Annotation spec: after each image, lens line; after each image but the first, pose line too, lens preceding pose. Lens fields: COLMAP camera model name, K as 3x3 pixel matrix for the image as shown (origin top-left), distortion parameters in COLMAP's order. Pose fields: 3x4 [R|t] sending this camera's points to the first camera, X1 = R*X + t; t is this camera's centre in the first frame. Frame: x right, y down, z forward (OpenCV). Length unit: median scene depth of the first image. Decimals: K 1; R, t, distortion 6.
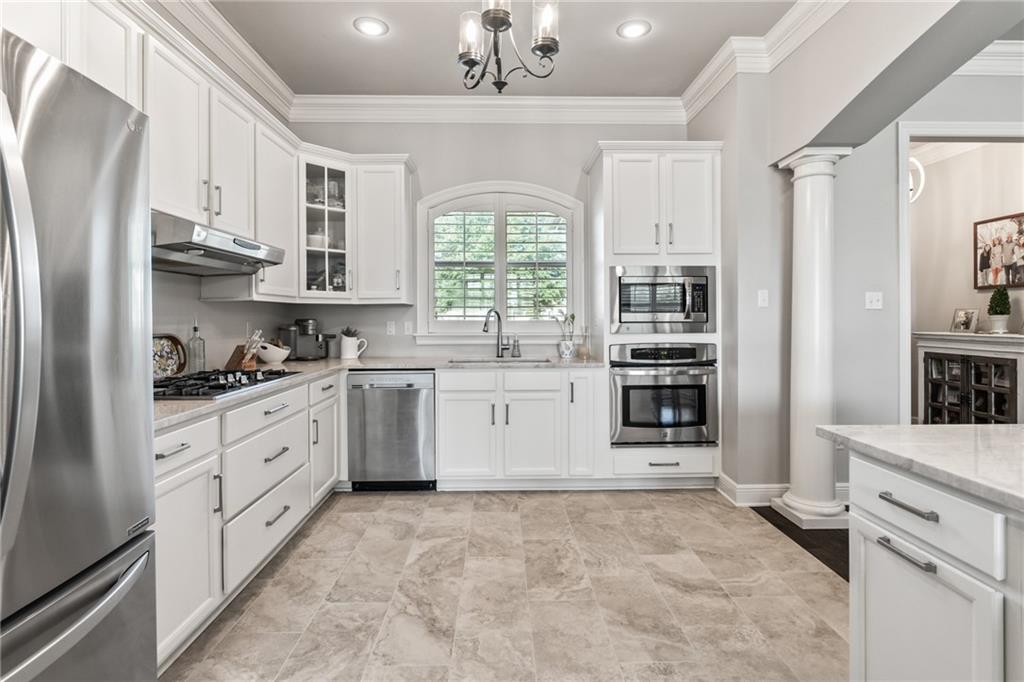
lens RADIAL K [[492.1, 0, 510.5], [0, 492.1, 317.4], [0, 0, 1]] dist [-0.012937, -0.000015]
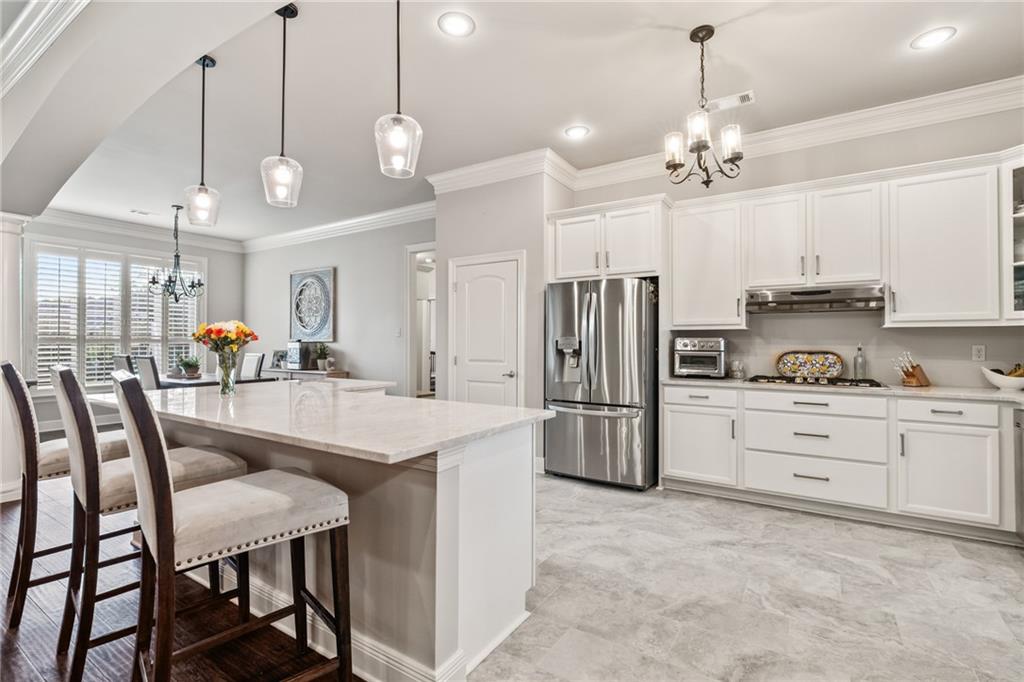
lens RADIAL K [[467.3, 0, 506.6], [0, 467.3, 336.2], [0, 0, 1]] dist [-0.001916, 0.000322]
pose [[-0.560917, -0.003442, -0.827865, 1.155120], [-0.000350, 0.999992, -0.003920, -0.007348], [0.827872, -0.001909, -0.560914, 1.009625]]
